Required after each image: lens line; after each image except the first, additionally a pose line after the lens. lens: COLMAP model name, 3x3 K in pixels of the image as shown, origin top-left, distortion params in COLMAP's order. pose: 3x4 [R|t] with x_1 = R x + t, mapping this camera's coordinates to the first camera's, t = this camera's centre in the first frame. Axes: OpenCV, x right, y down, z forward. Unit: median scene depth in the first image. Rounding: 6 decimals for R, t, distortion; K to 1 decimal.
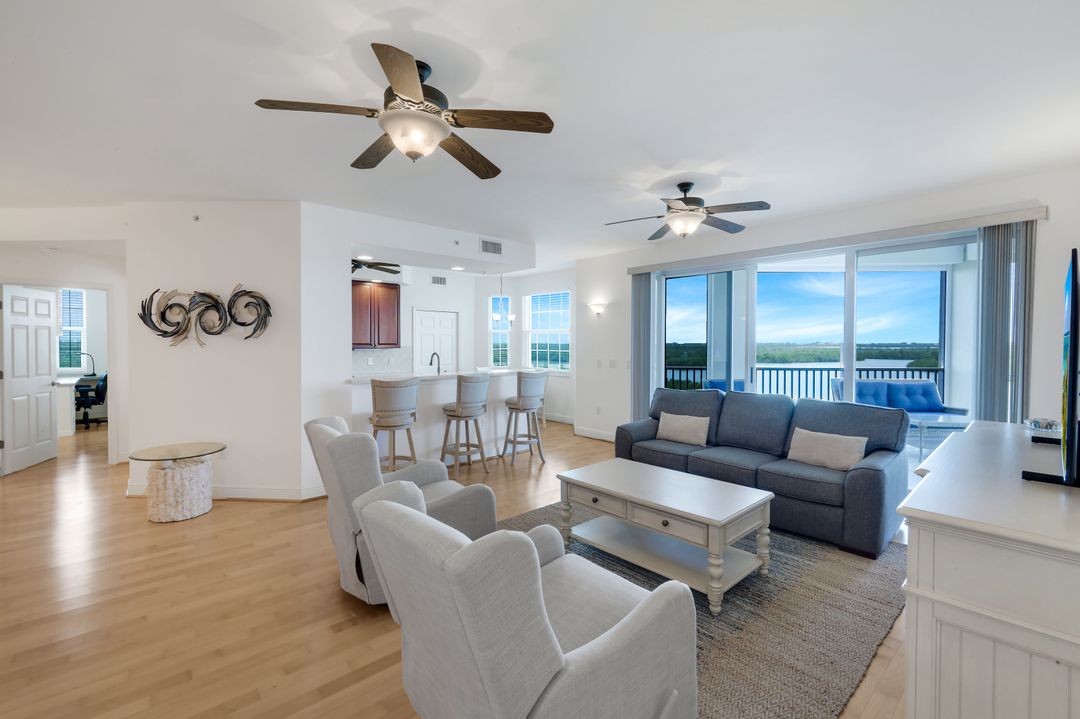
lens RADIAL K [[470.6, 0, 541.4], [0, 470.6, 352.1], [0, 0, 1]] dist [-0.001162, -0.000468]
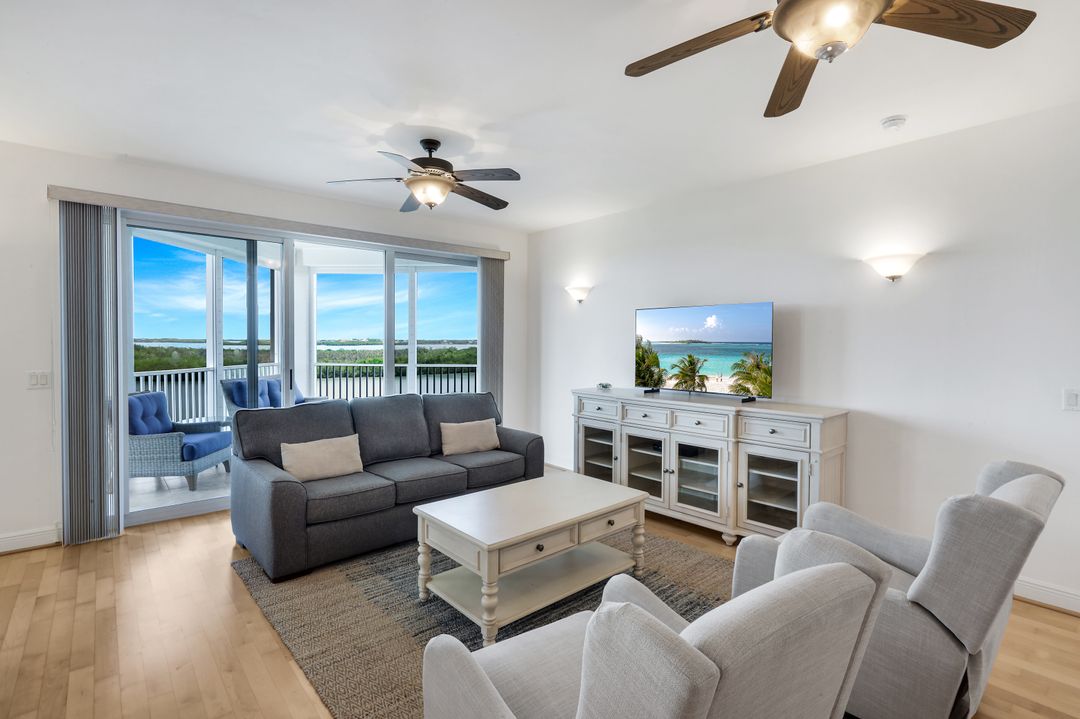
lens RADIAL K [[507.8, 0, 541.9], [0, 507.8, 352.8], [0, 0, 1]] dist [-0.002438, -0.000087]
pose [[0.020256, -0.026112, 0.999454, -0.522858], [0.016365, 0.999534, 0.025782, -0.014837], [-0.999661, 0.015834, 0.020674, 0.734391]]
